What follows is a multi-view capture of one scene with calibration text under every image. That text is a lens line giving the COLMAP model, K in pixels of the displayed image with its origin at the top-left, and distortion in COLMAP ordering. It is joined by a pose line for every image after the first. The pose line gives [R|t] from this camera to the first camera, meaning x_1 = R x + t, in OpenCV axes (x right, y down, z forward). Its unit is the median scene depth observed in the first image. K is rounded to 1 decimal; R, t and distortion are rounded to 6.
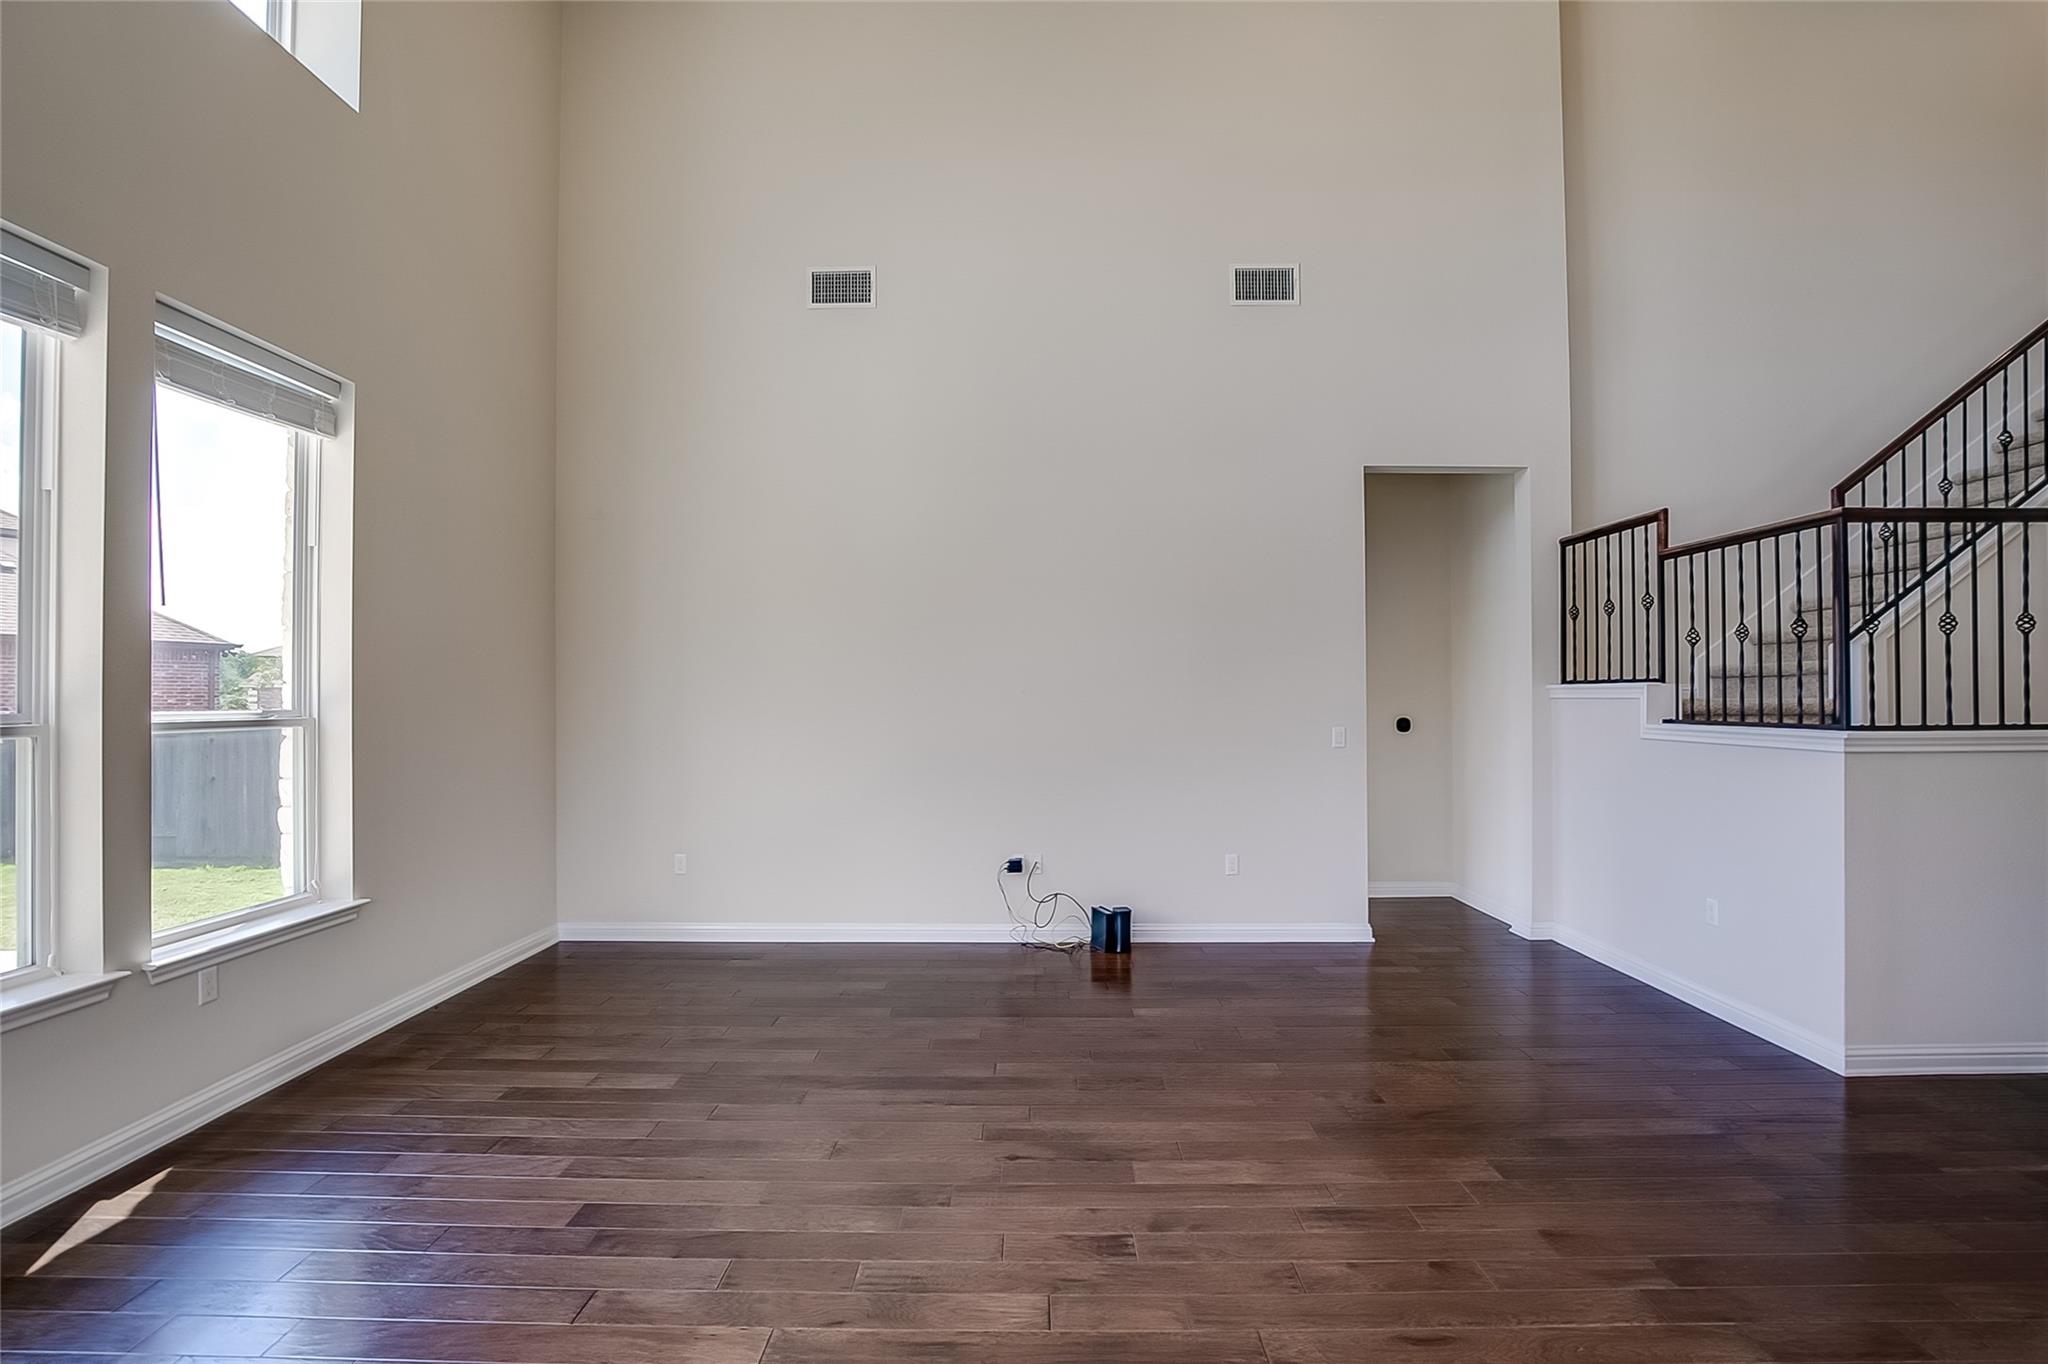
lens RADIAL K [[948.8, 0, 1030.1], [0, 948.8, 681.2], [0, 0, 1]] dist [-0.034383, 0.007212]
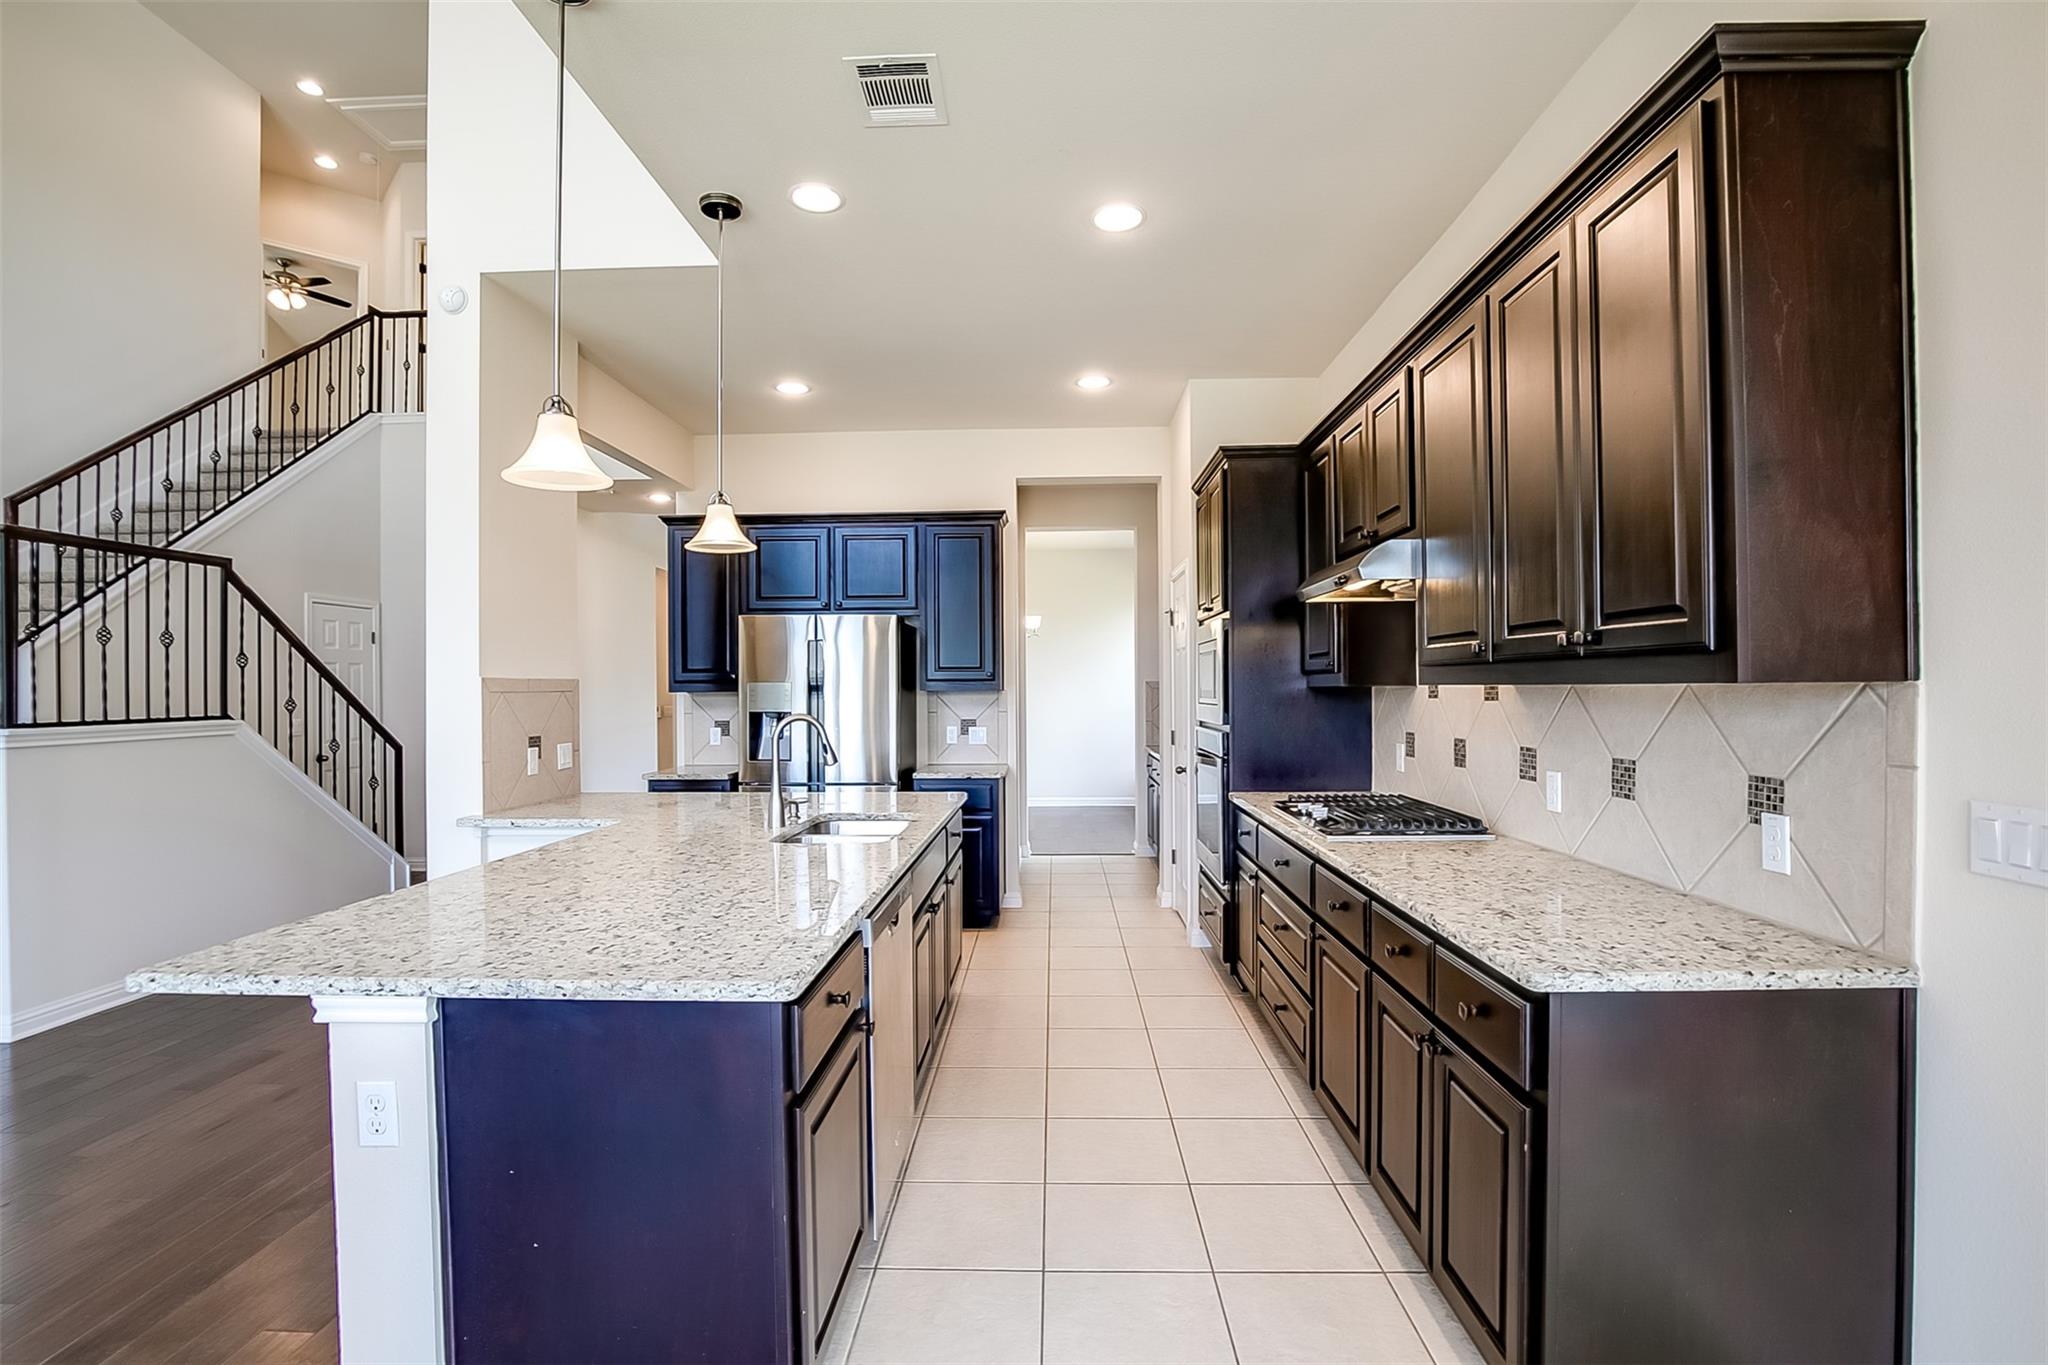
lens RADIAL K [[948.8, 0, 1020.9], [0, 948.8, 687.9], [0, 0, 1]] dist [-0.034383, 0.007212]
pose [[0.029231, 0.000610, 0.999572, -0.133350], [-0.009882, 0.999951, -0.000321, -0.005124], [-0.999524, -0.009868, 0.029236, -0.171349]]
